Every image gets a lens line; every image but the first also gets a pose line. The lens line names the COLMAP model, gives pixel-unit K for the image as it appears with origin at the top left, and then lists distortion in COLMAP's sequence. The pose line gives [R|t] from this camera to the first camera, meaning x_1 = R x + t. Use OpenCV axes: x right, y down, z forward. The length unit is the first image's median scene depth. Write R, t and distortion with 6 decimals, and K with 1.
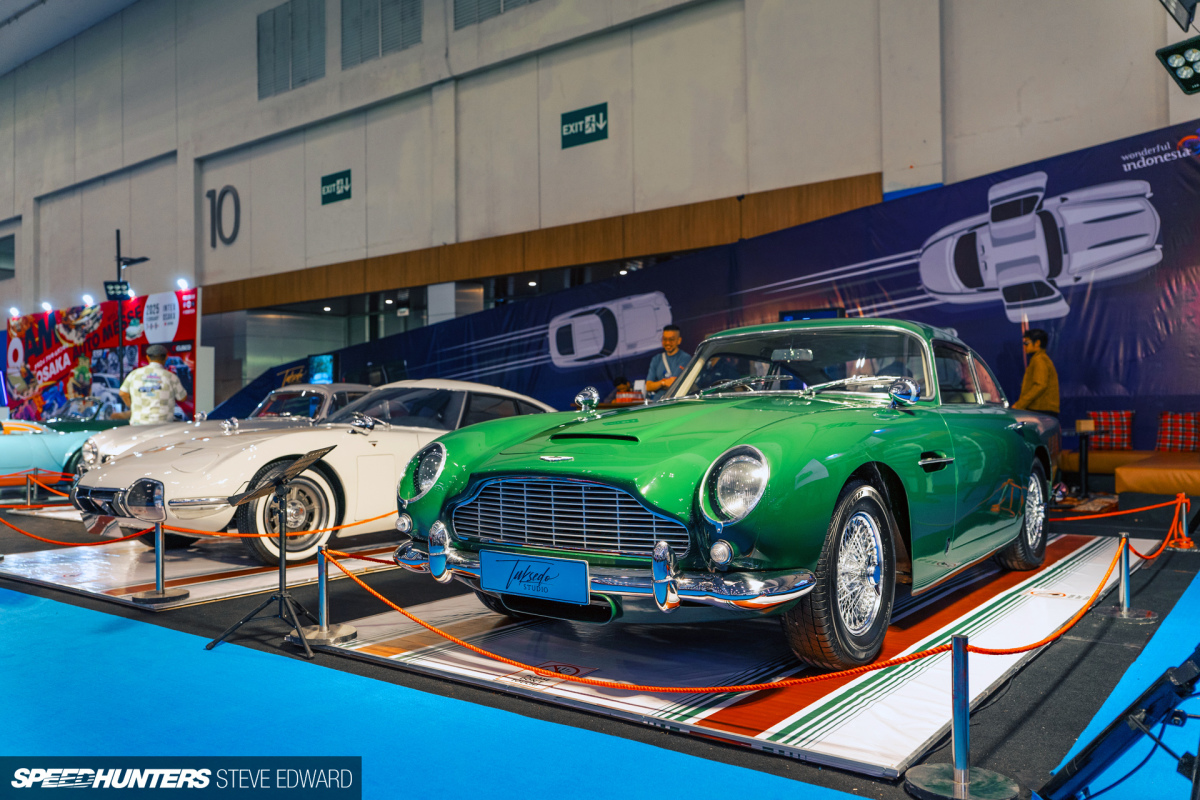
lens RADIAL K [[968.7, 0, 595.9], [0, 968.7, 403.0], [0, 0, 1]] dist [0.013006, 0.002582]
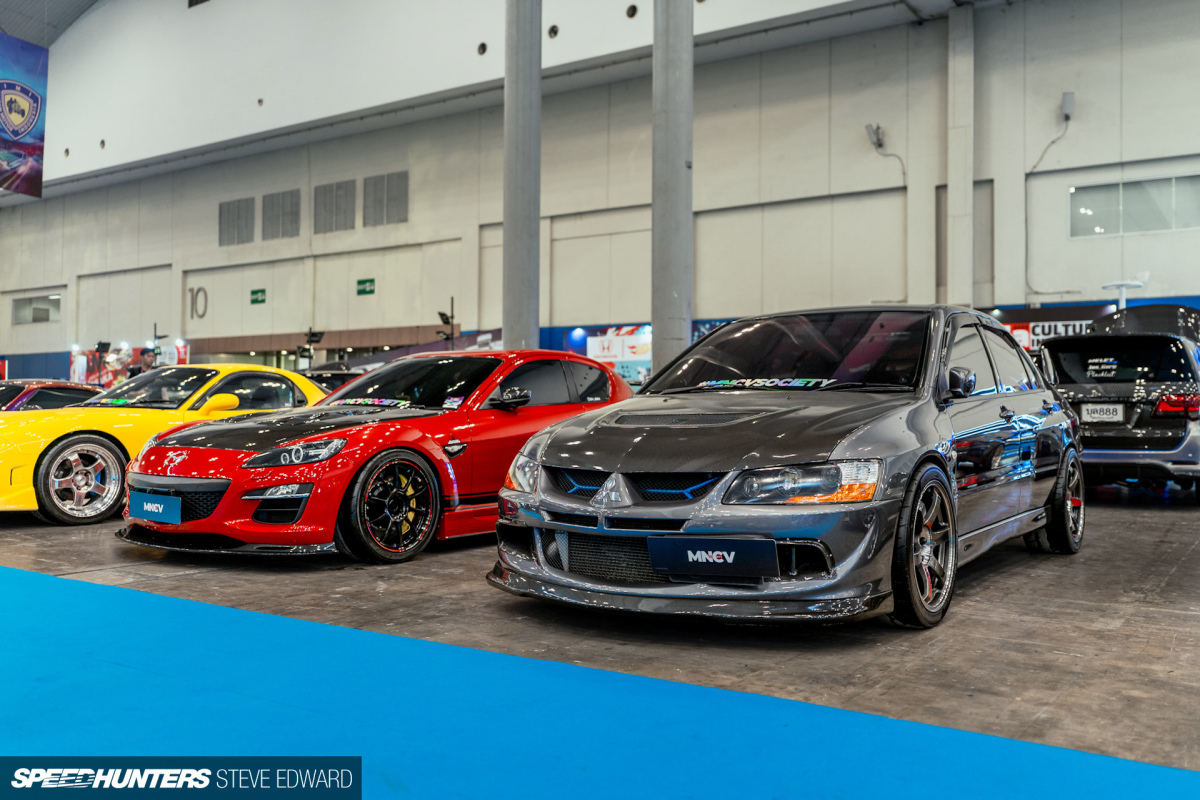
lens RADIAL K [[968.7, 0, 604.1], [0, 968.7, 399.9], [0, 0, 1]] dist [0.013006, 0.002582]
pose [[0.997401, 0.022175, 0.068556, 0.302721], [-0.021875, 0.999748, -0.005122, -0.011311], [-0.068652, 0.003609, 0.997634, -1.016733]]
